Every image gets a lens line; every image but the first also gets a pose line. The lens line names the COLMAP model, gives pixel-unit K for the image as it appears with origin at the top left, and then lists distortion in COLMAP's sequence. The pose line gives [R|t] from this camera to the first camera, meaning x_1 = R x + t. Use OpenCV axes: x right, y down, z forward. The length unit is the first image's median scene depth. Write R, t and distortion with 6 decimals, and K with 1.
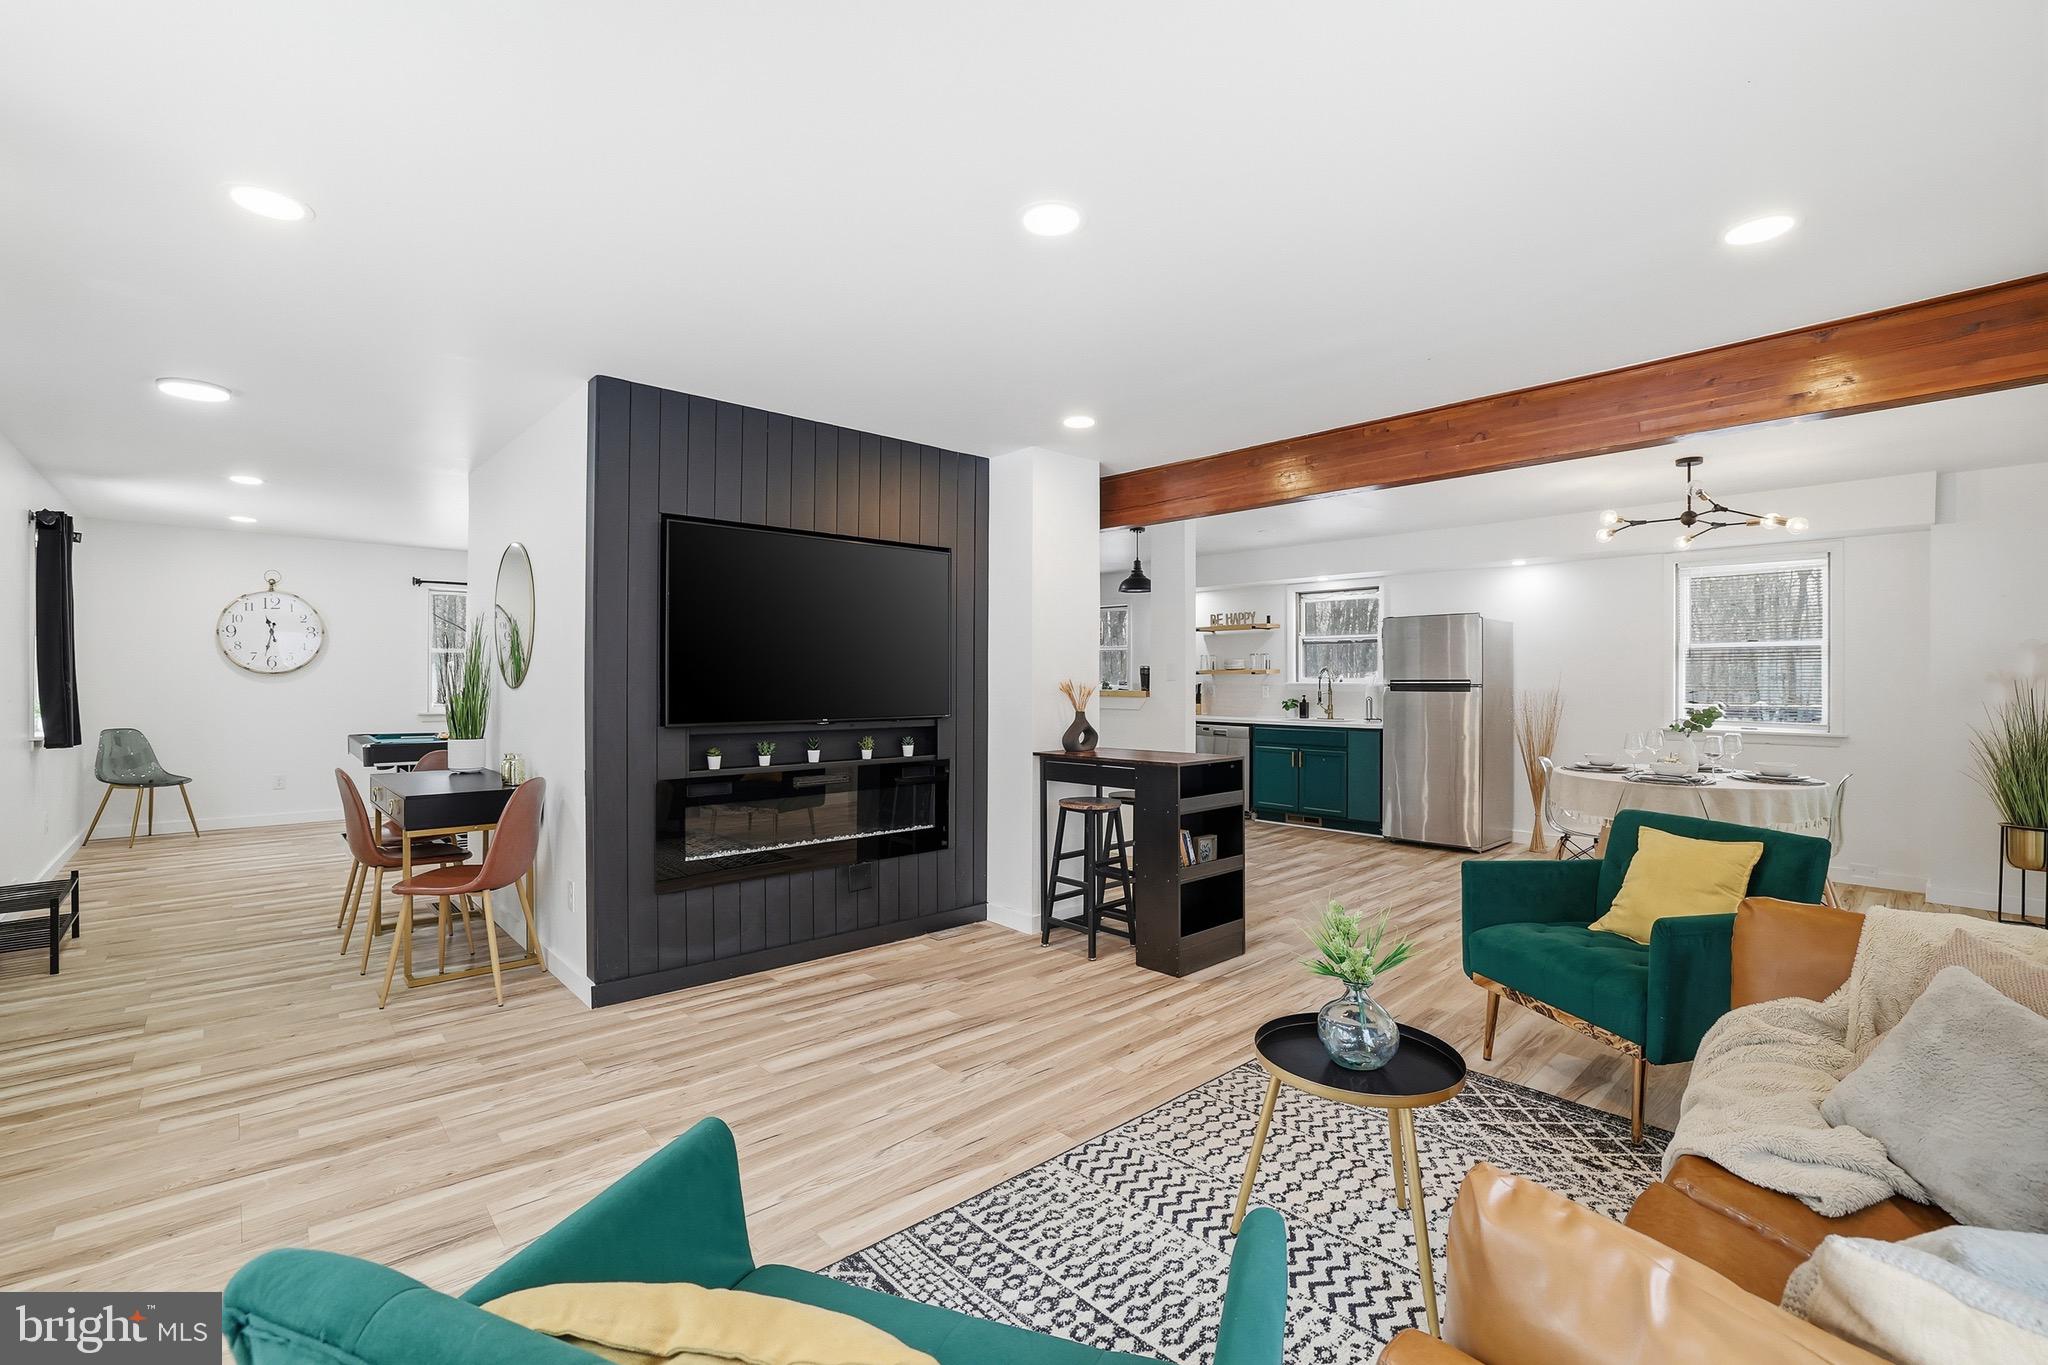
lens RADIAL K [[877.8, 0, 1021.0], [0, 877.8, 670.1], [0, 0, 1]] dist [-0.042688, 0.011959]
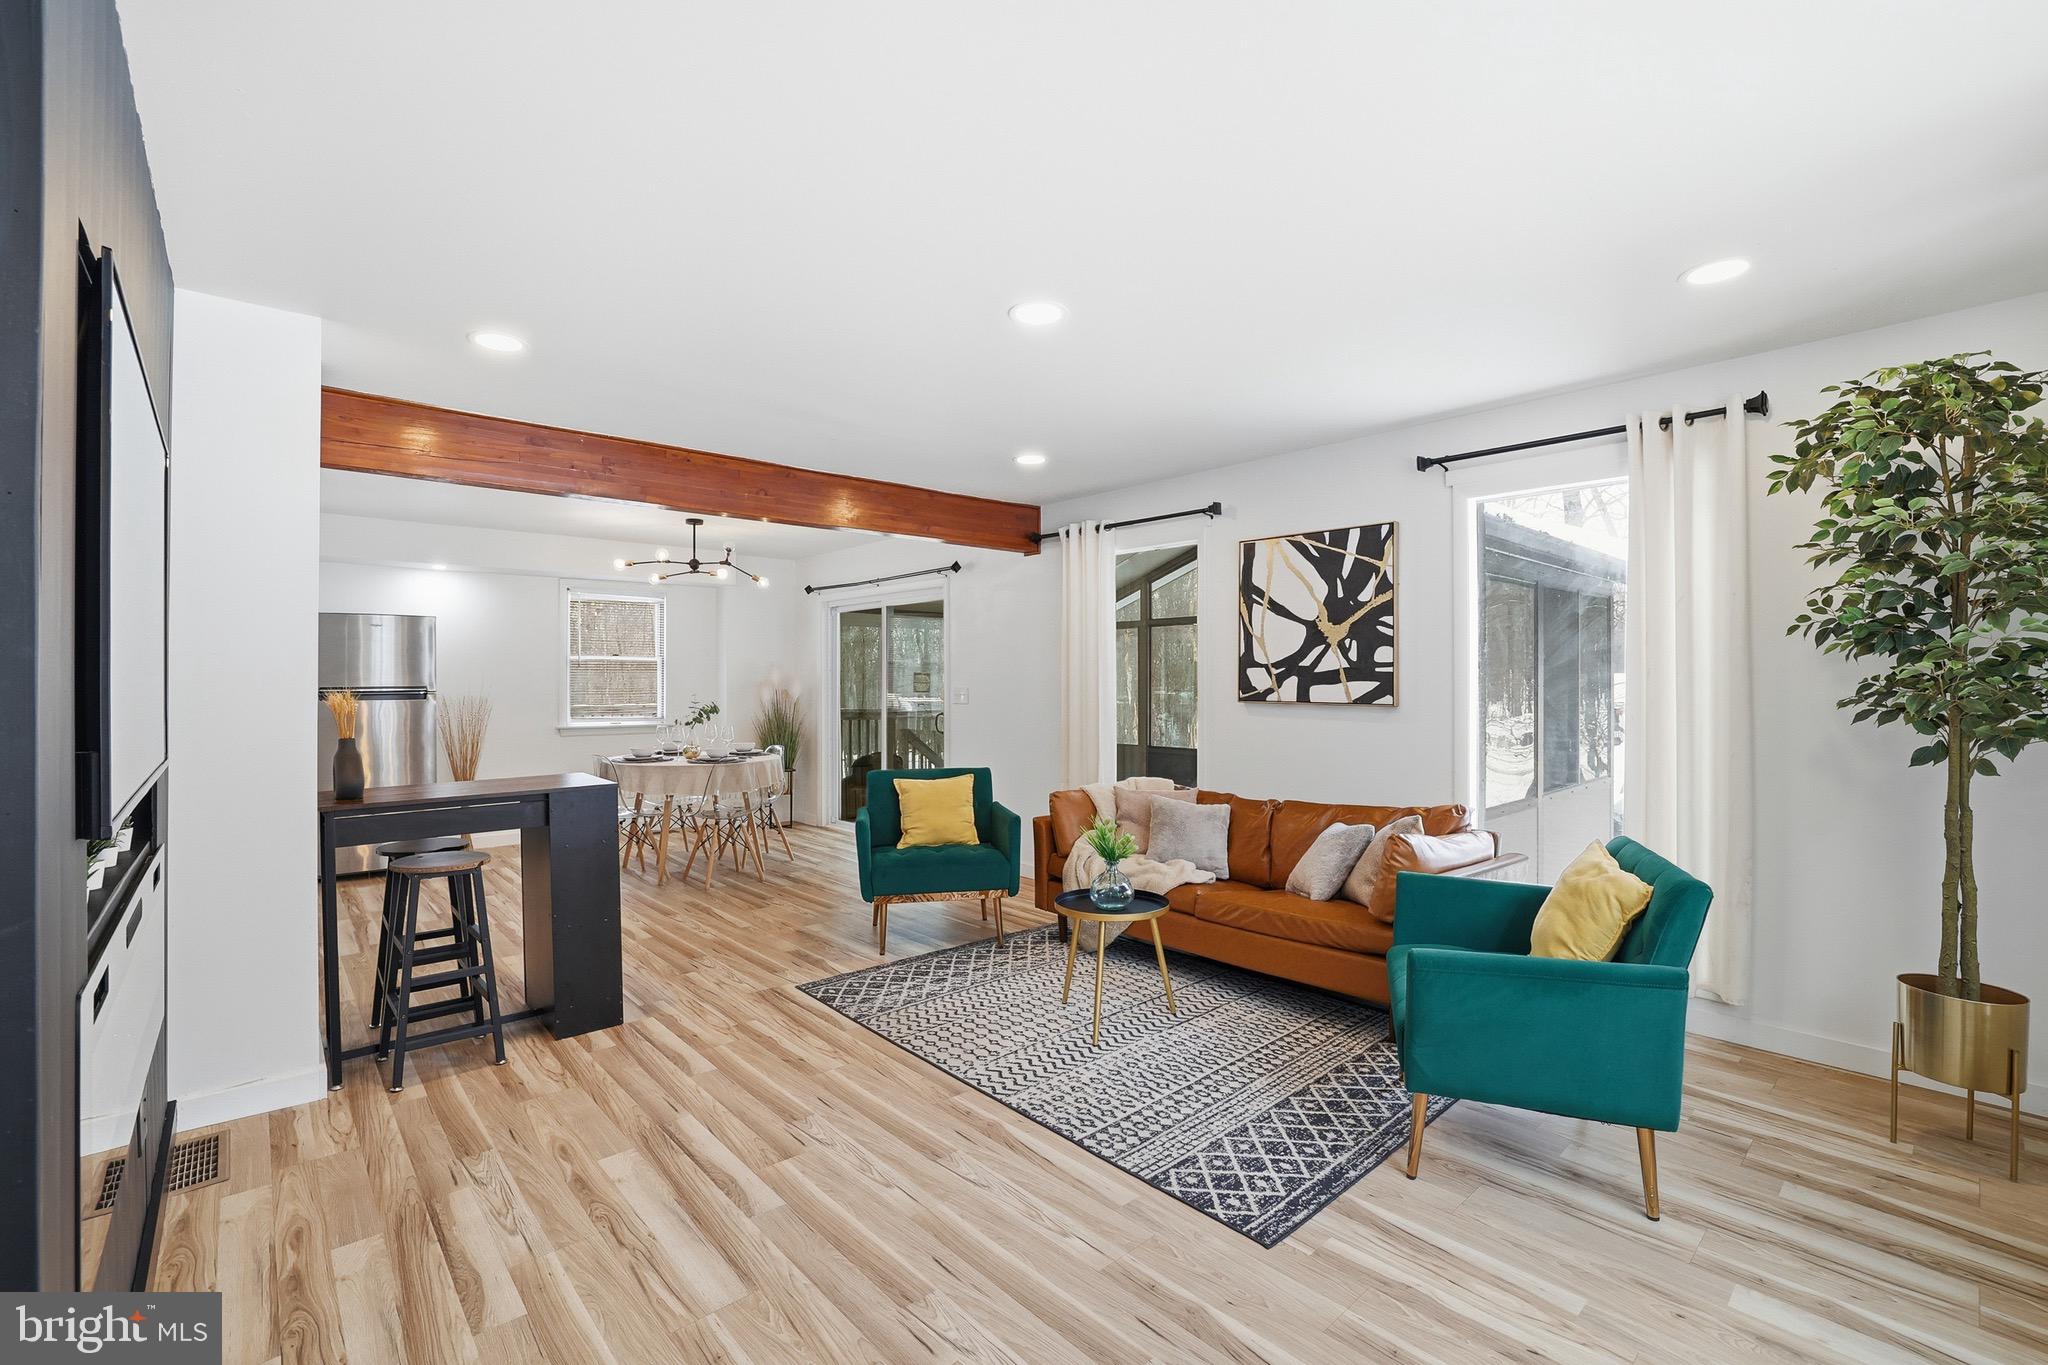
lens RADIAL K [[877.8, 0, 1019.0], [0, 877.8, 684.5], [0, 0, 1]] dist [-0.042688, 0.011959]
pose [[0.012826, 0.000329, 0.999918, -0.466887], [-0.011053, 0.999939, -0.000187, 0.002687], [-0.999857, -0.011049, 0.012829, 0.398663]]
